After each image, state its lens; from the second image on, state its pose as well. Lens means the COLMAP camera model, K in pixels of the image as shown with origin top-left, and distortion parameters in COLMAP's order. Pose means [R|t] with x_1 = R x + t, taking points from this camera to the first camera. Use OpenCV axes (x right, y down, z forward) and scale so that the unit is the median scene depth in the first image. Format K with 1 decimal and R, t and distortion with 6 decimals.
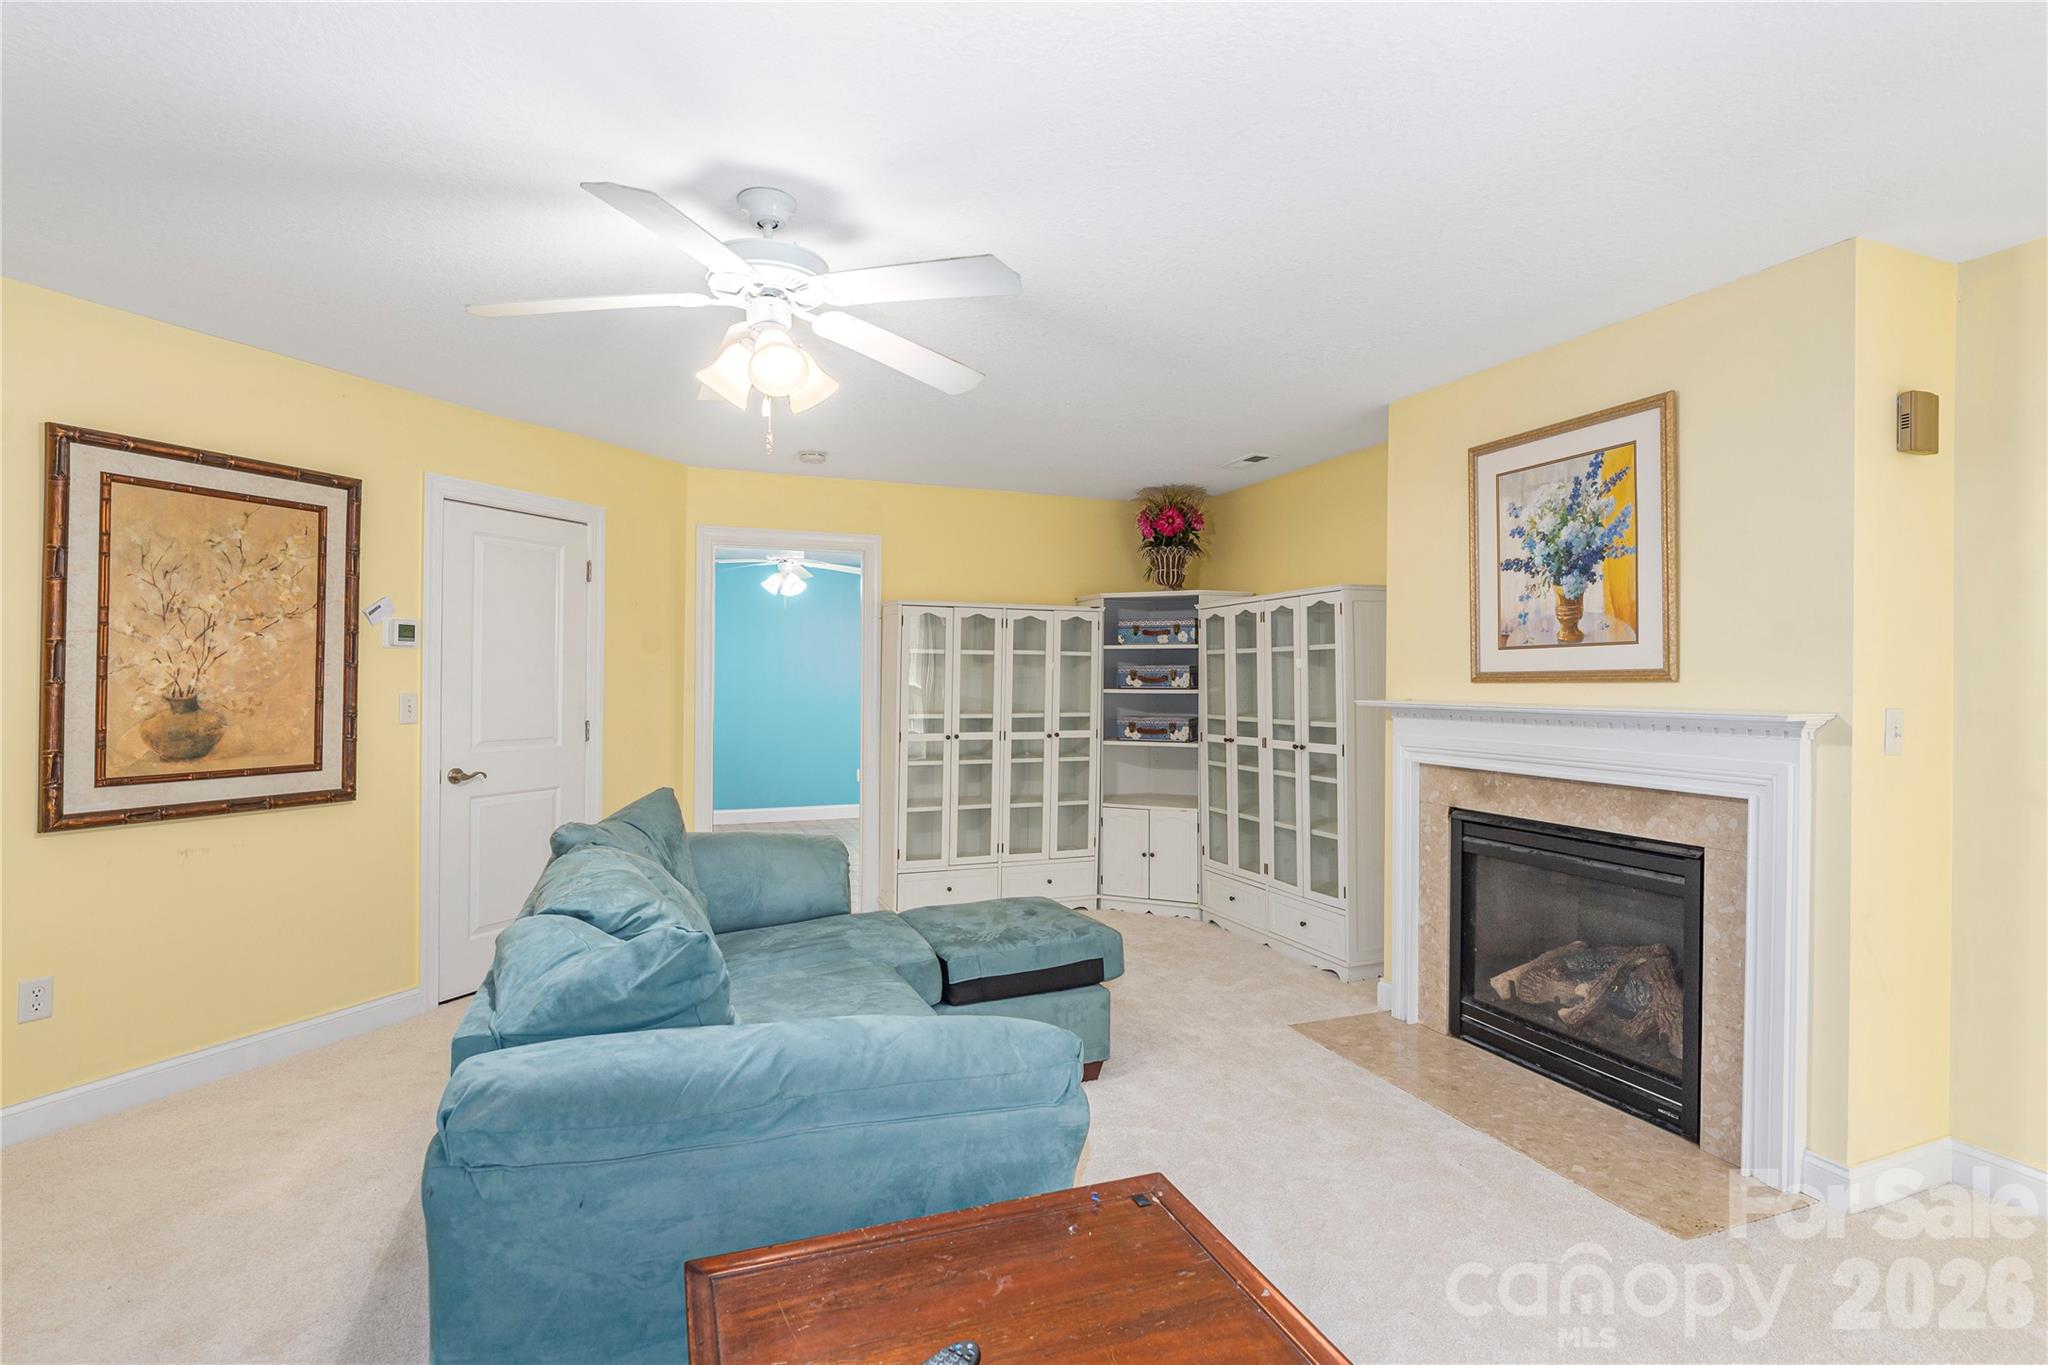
lens RADIAL K [[996.1, 0, 1024.6], [0, 996.1, 677.6], [0, 0, 1]] dist [-0.000425, 0.000052]
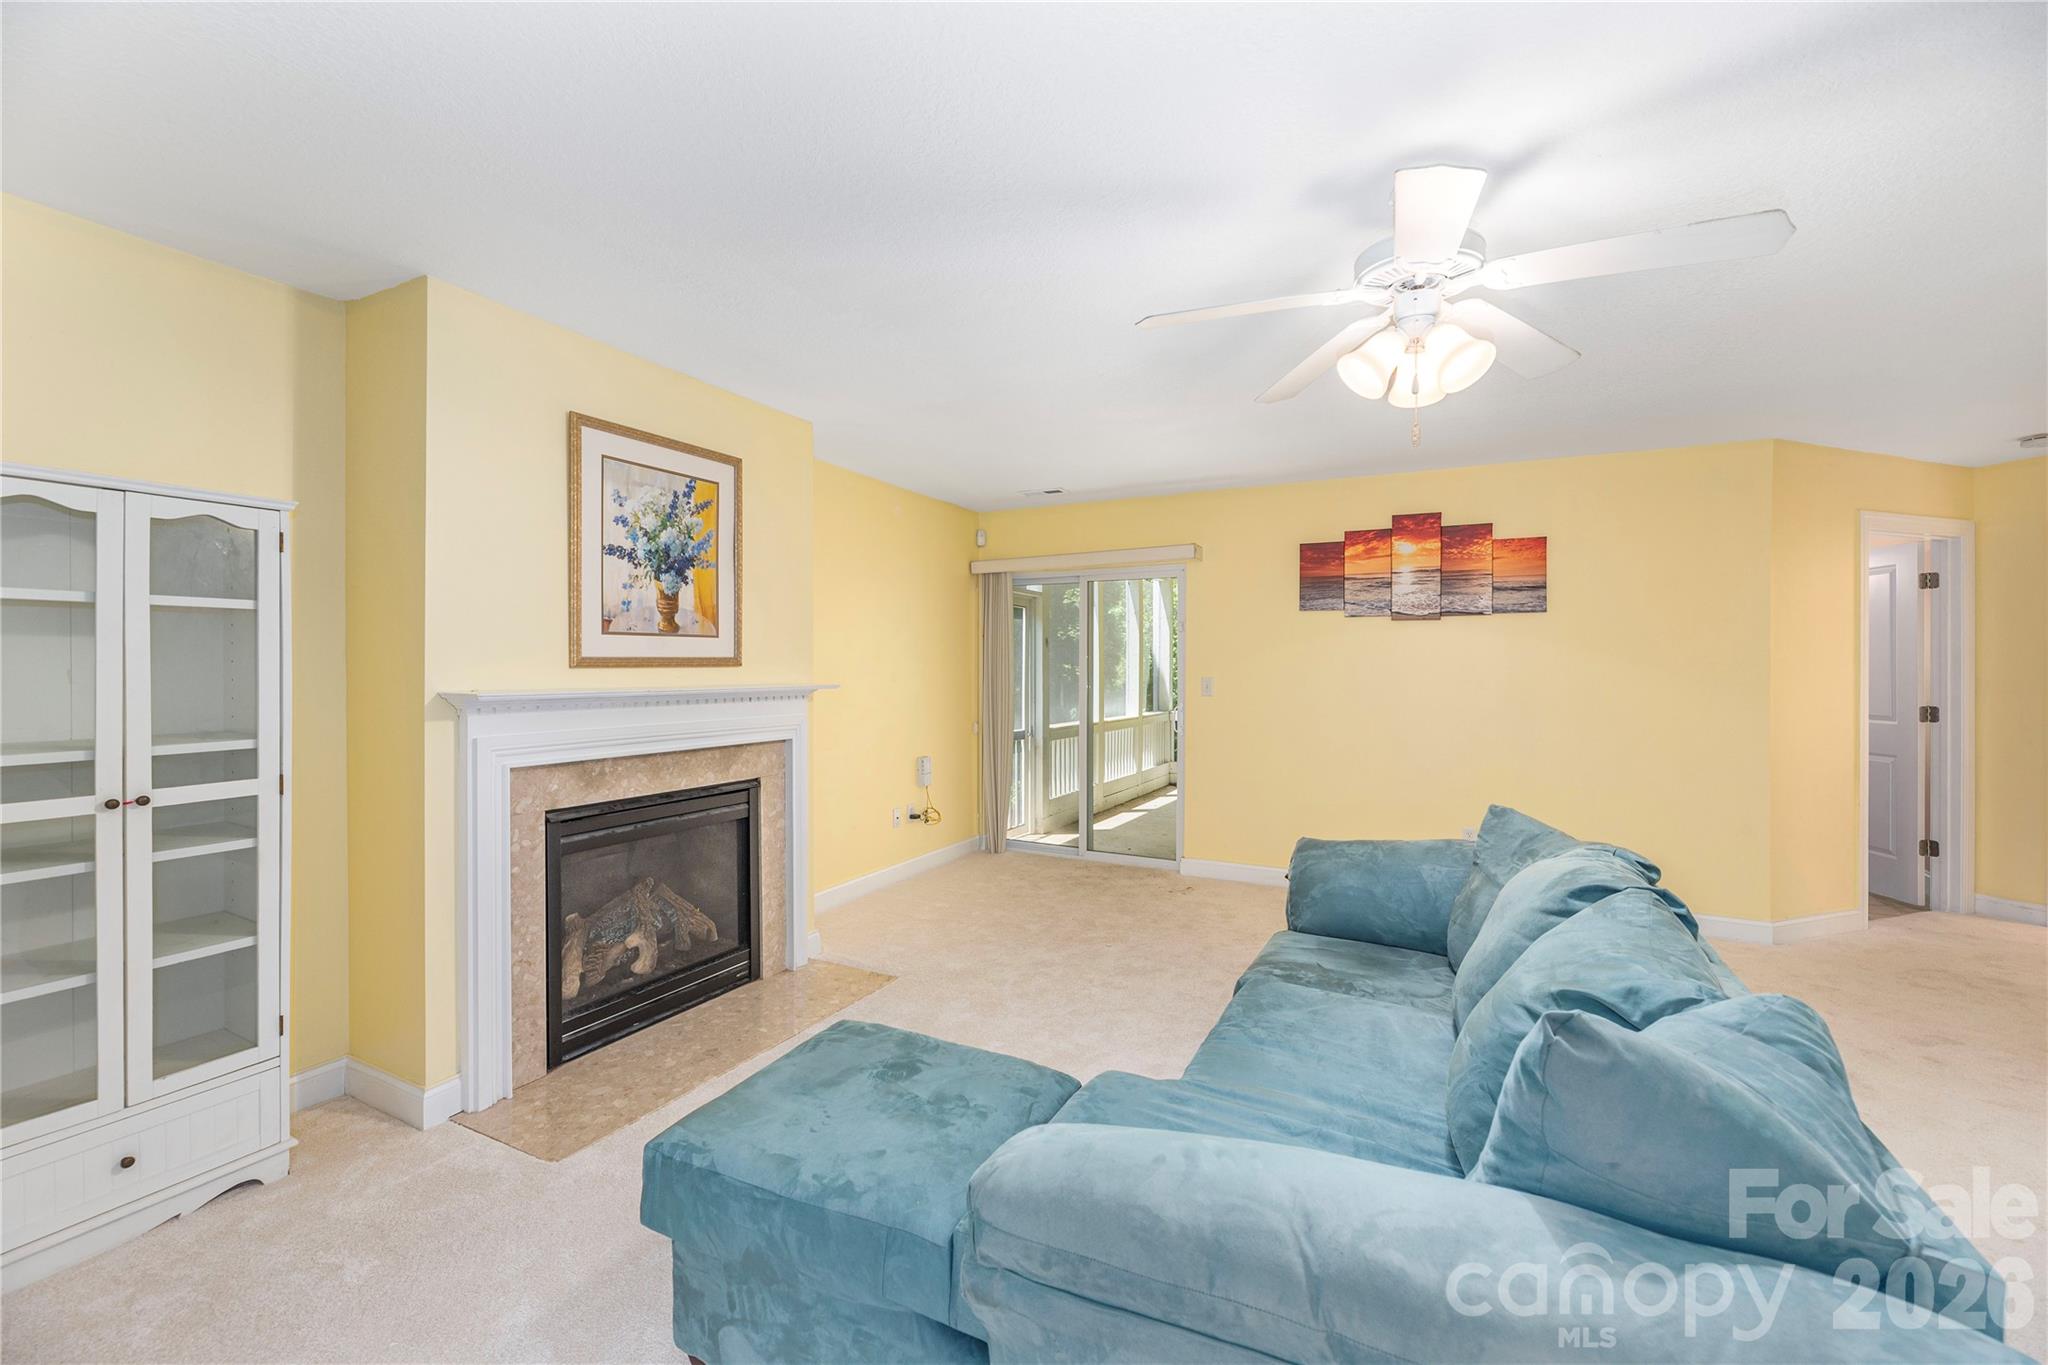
lens RADIAL K [[834.0, 0, 1024.8], [0, 834.0, 668.9], [0, 0, 1]] dist [-0.002511, -0.000177]
pose [[-0.656310, -0.007025, 0.754459, -0.442984], [-0.005945, 0.999974, 0.004140, 0.000366], [-0.754468, -0.001768, -0.656334, 1.303713]]
